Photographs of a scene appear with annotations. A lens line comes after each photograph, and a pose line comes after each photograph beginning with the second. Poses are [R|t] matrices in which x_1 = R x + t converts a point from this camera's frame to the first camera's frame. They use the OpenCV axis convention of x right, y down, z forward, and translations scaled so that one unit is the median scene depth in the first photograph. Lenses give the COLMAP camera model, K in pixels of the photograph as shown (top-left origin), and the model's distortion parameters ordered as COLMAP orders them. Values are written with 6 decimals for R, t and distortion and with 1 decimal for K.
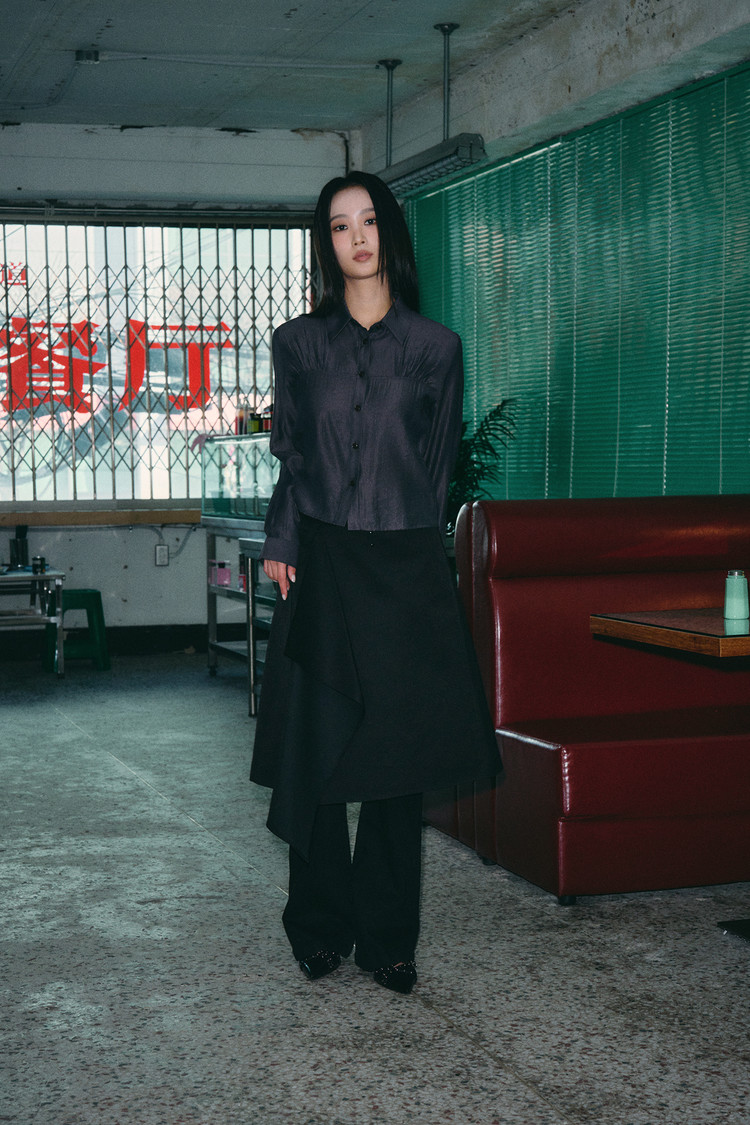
lens RADIAL K [[1926.7, 0, 375.0], [0, 1926.7, 562.5], [0, 0, 1]] dist [-0.003587, -0.100153]
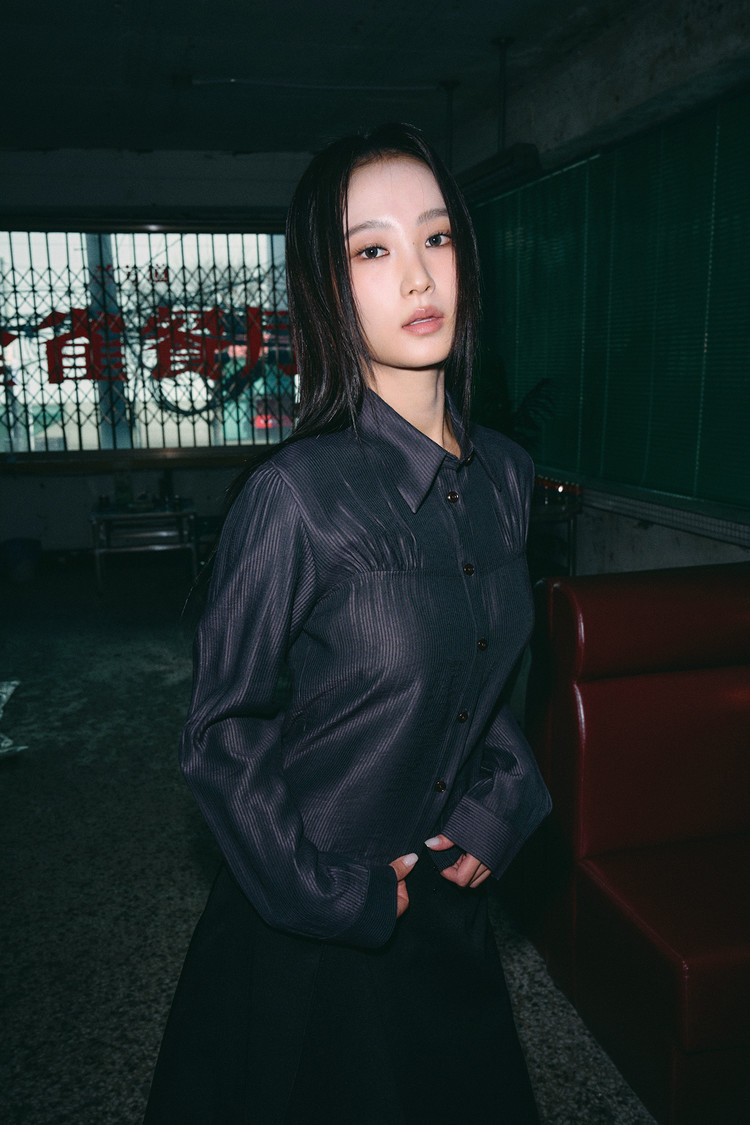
lens RADIAL K [[1047.3, 0, 375.0], [0, 1047.3, 562.5], [0, 0, 1]] dist [-0.009001, 0.075105]
pose [[0.998494, 0.003842, -0.054727, -0.001157], [0.003543, 0.990945, 0.134223, -0.051927], [0.054747, -0.134215, 0.989439, 0.288296]]
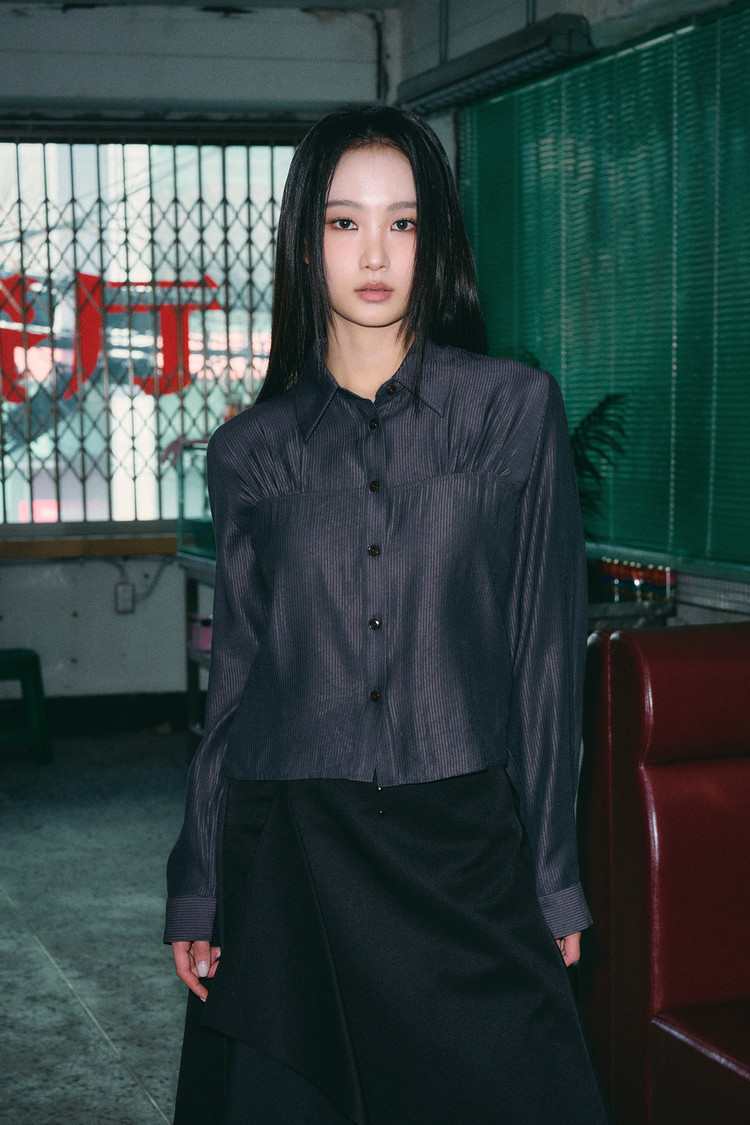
lens RADIAL K [[2311.1, 0, 375.0], [0, 2311.1, 562.5], [0, 0, 1]] dist [0.022549, -0.295550]
pose [[0.999938, -0.002452, -0.010880, -0.007390], [0.002615, 0.999884, 0.014978, -0.032239], [0.010842, -0.015006, 0.999829, 0.139961]]
